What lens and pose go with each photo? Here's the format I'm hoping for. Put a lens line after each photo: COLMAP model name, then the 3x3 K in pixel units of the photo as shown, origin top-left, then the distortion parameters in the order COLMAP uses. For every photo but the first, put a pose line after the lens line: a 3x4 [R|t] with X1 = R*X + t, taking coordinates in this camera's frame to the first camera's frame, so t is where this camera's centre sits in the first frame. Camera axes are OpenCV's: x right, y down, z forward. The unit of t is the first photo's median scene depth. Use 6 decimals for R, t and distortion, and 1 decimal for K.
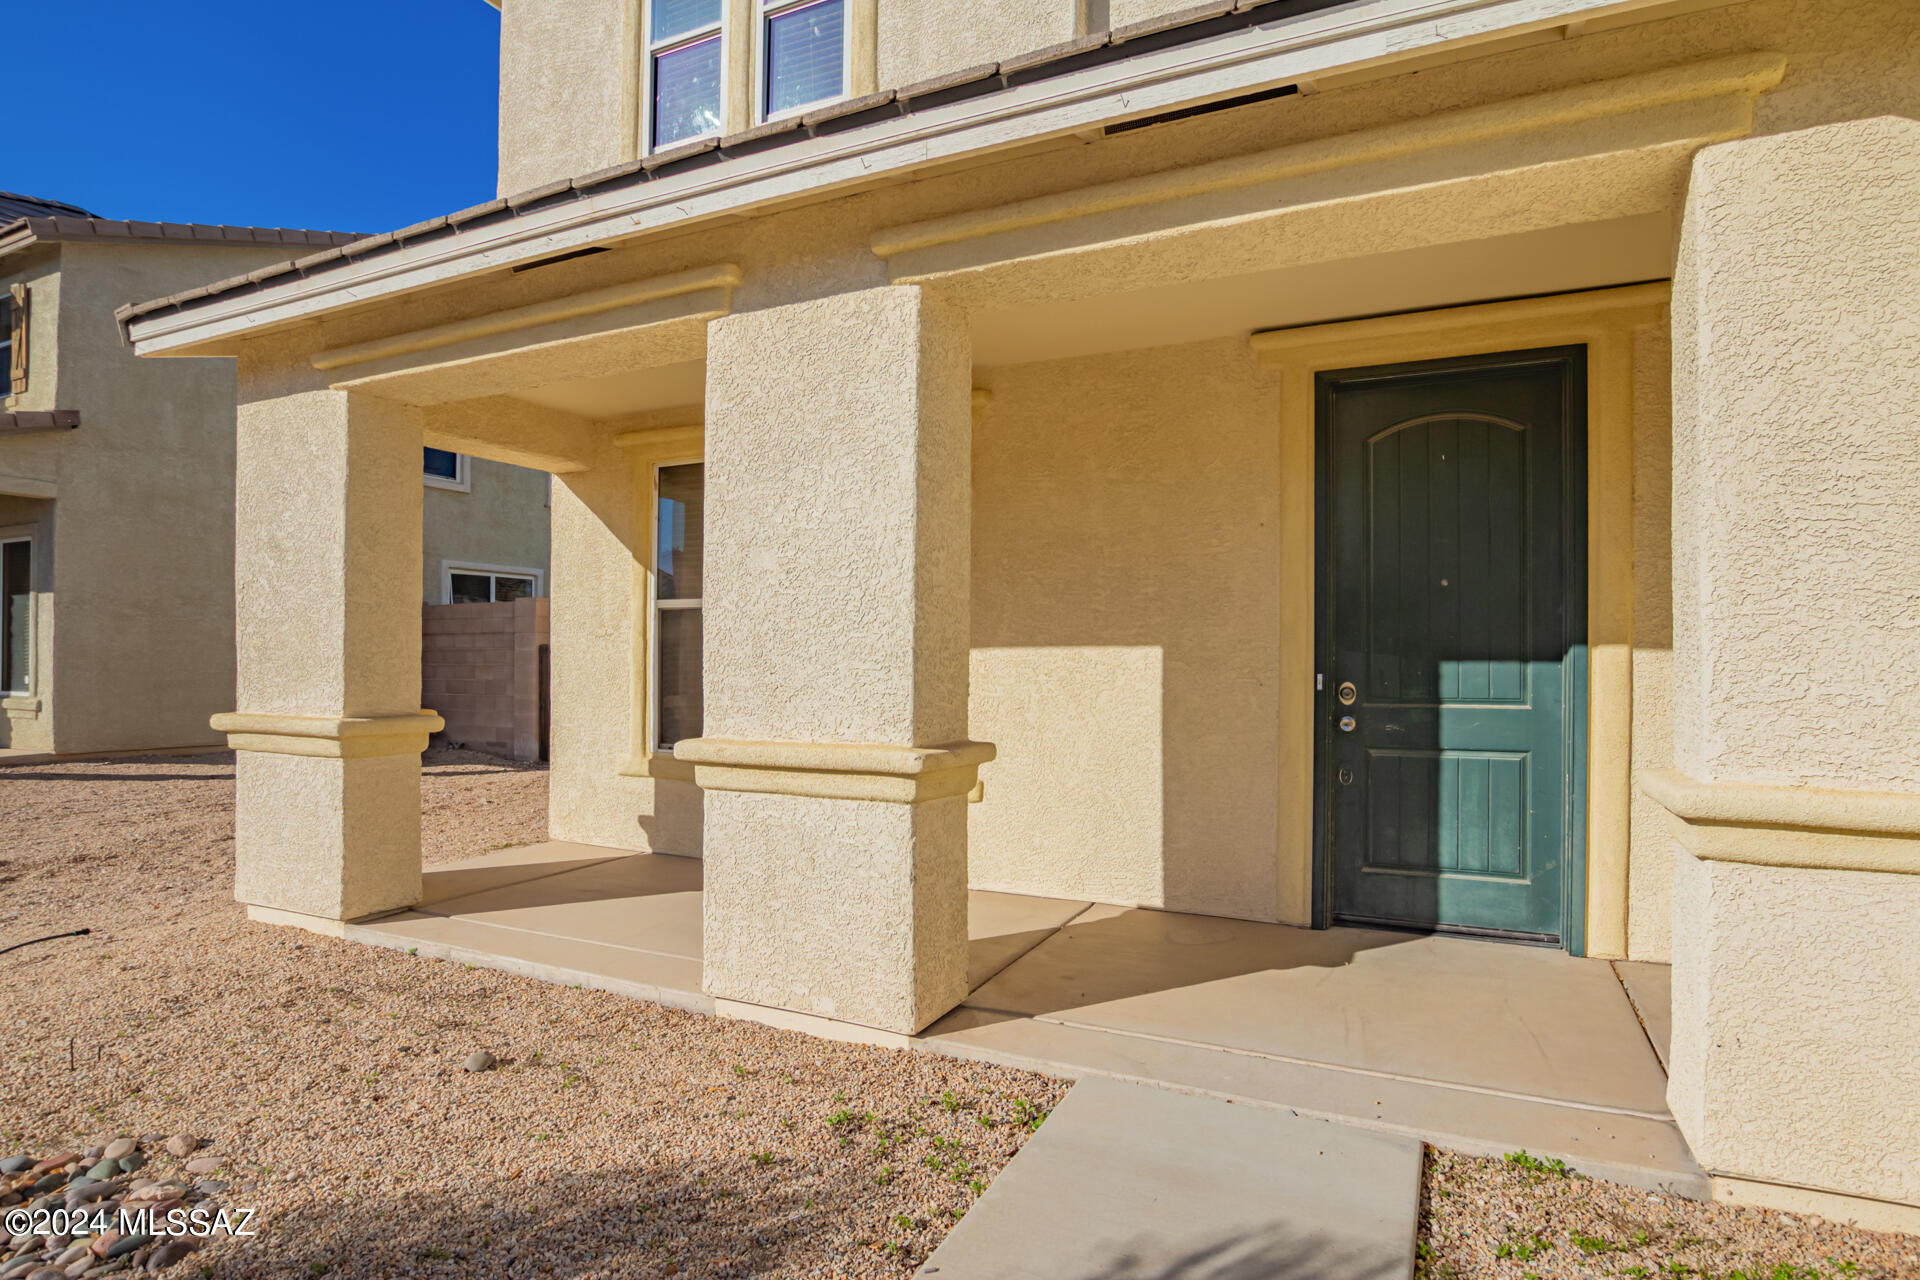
lens RADIAL K [[1011.0, 0, 899.3], [0, 1011.0, 662.9], [0, 0, 1]] dist [-0.015498, -0.000540]
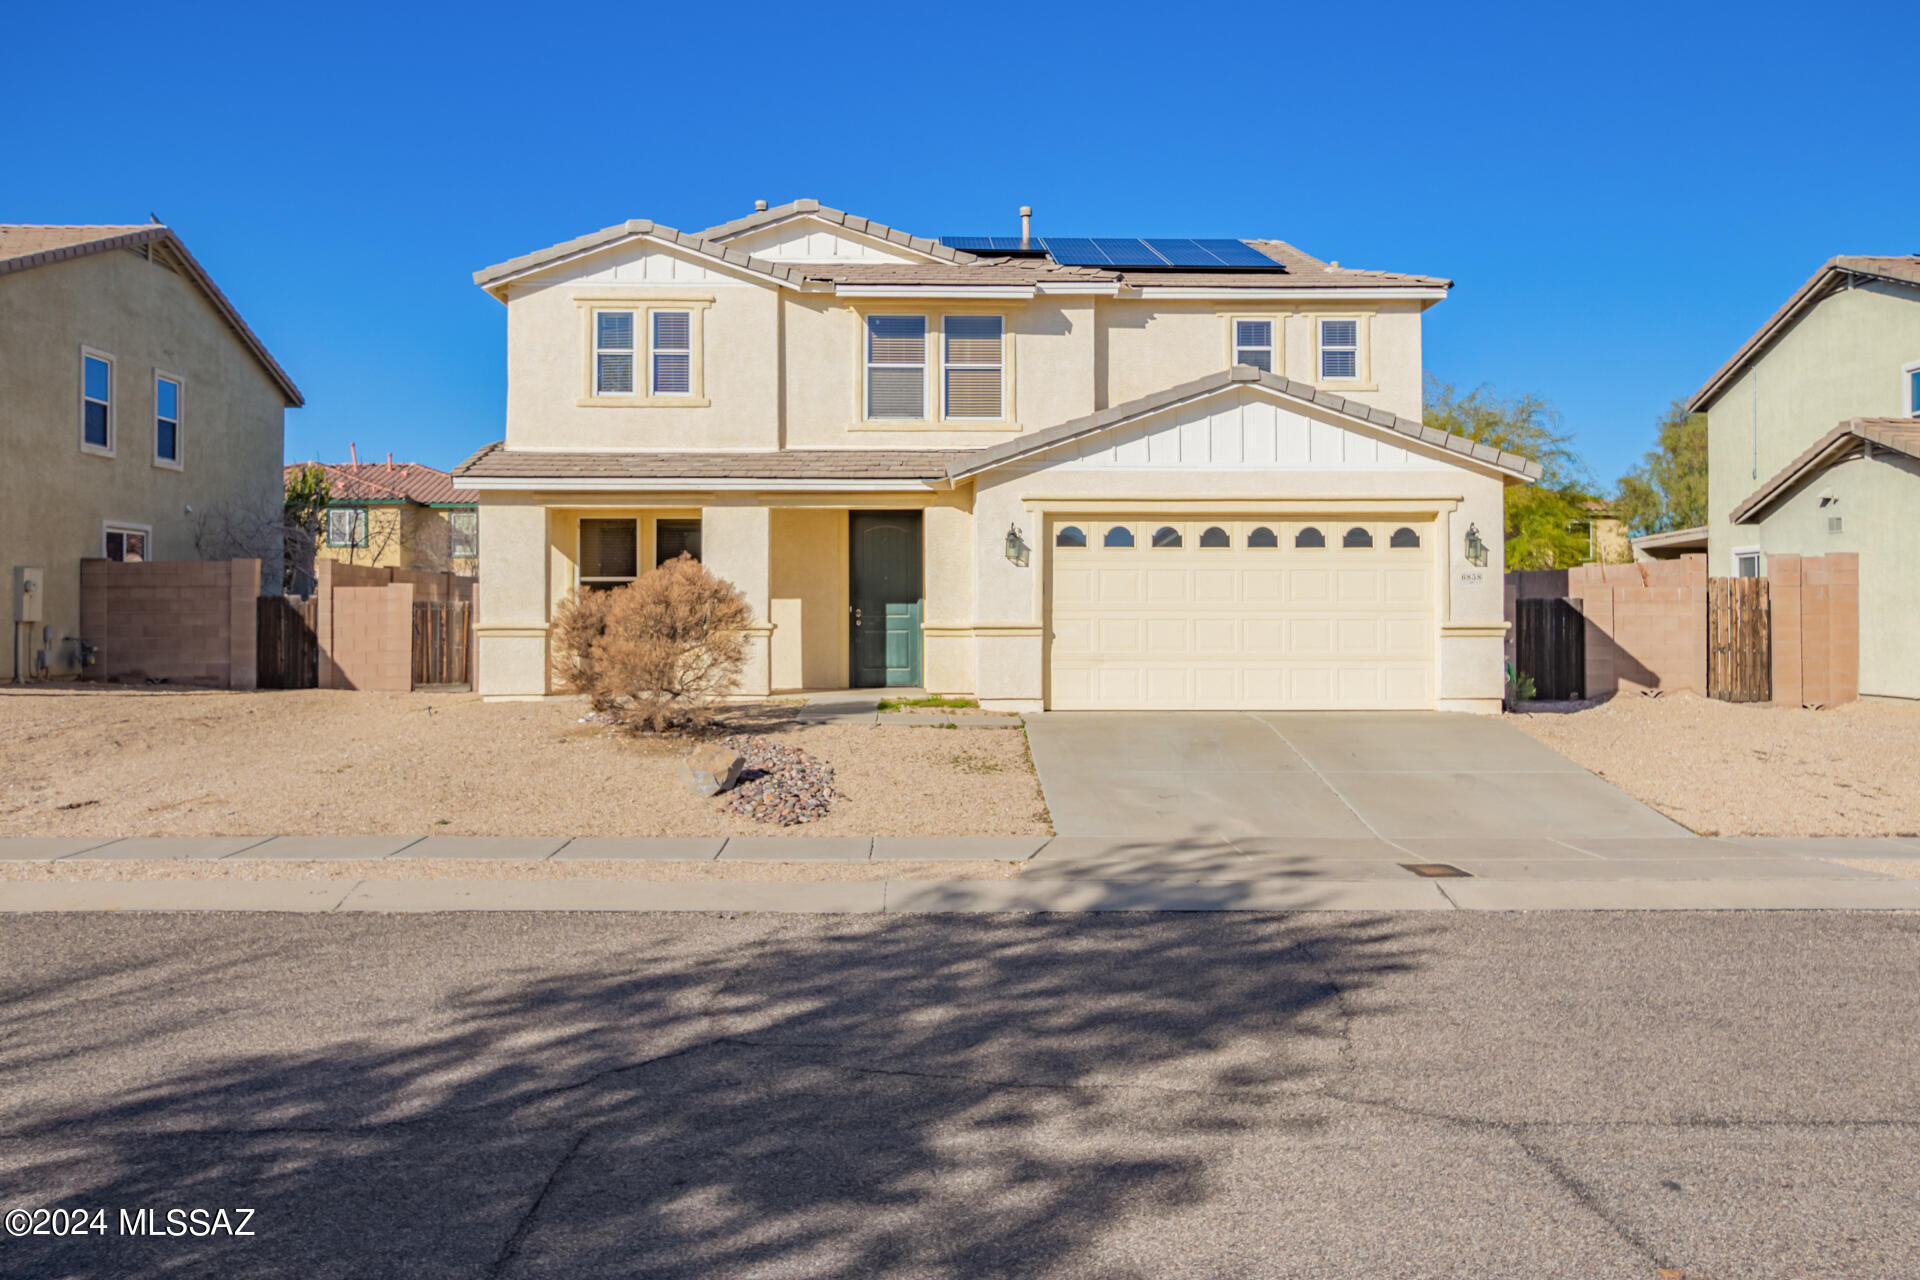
lens RADIAL K [[2071.5, 0, 838.7], [0, 2071.5, 633.4], [0, 0, 1]] dist [0.023244, 0.000000]
pose [[0.895141, -0.005504, 0.445749, -2.540747], [0.005525, 0.999984, 0.001252, 0.086326], [-0.445749, 0.001342, 0.895157, -4.844005]]
